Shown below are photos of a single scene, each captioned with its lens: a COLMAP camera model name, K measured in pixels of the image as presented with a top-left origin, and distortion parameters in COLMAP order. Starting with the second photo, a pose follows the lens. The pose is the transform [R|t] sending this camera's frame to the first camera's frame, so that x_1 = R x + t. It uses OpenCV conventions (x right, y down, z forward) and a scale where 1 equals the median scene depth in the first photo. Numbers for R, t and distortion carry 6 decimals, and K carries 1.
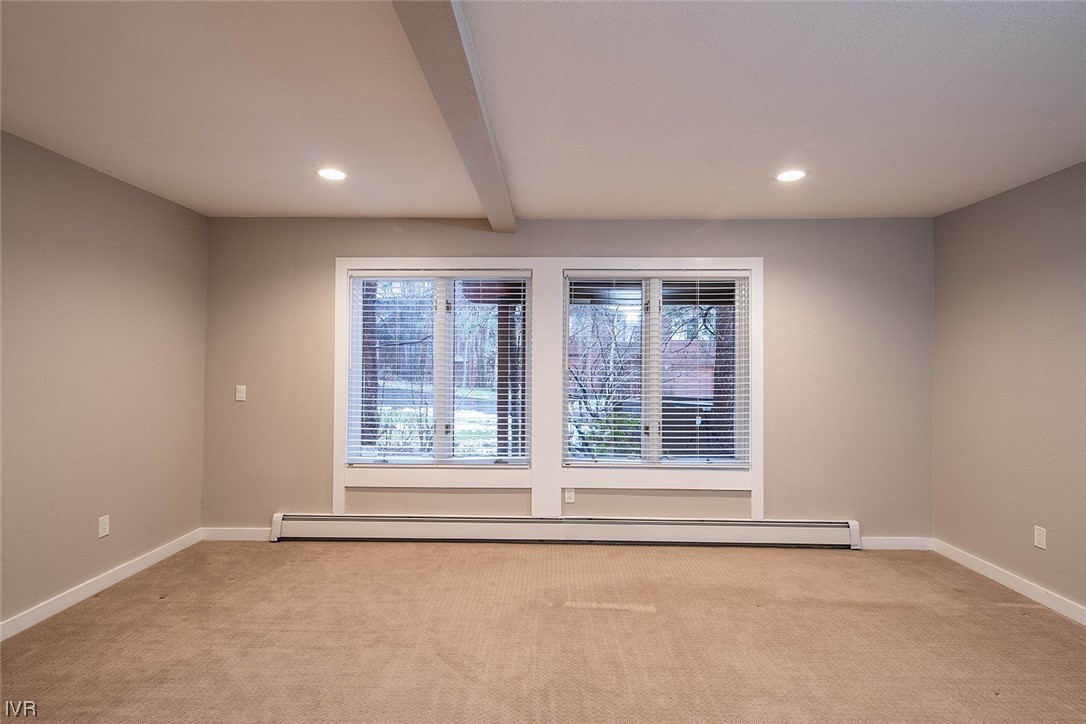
lens RADIAL K [[530.4, 0, 536.7], [0, 530.4, 349.0], [0, 0, 1]] dist [0.000817, -0.002102]
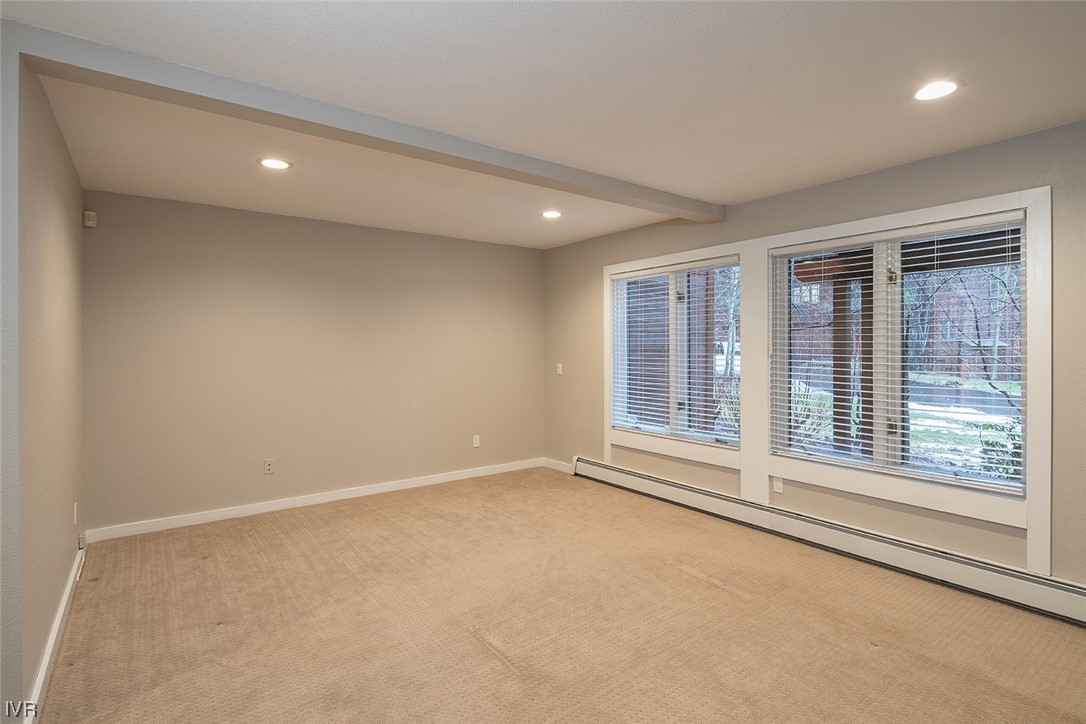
lens RADIAL K [[523.9, 0, 541.4], [0, 523.9, 348.0], [0, 0, 1]] dist [-0.000894, -0.001146]
pose [[0.617726, -0.004376, -0.786381, 0.545206], [0.018946, 0.999777, 0.009319, 0.012640], [0.786165, -0.020655, 0.617671, 0.088369]]
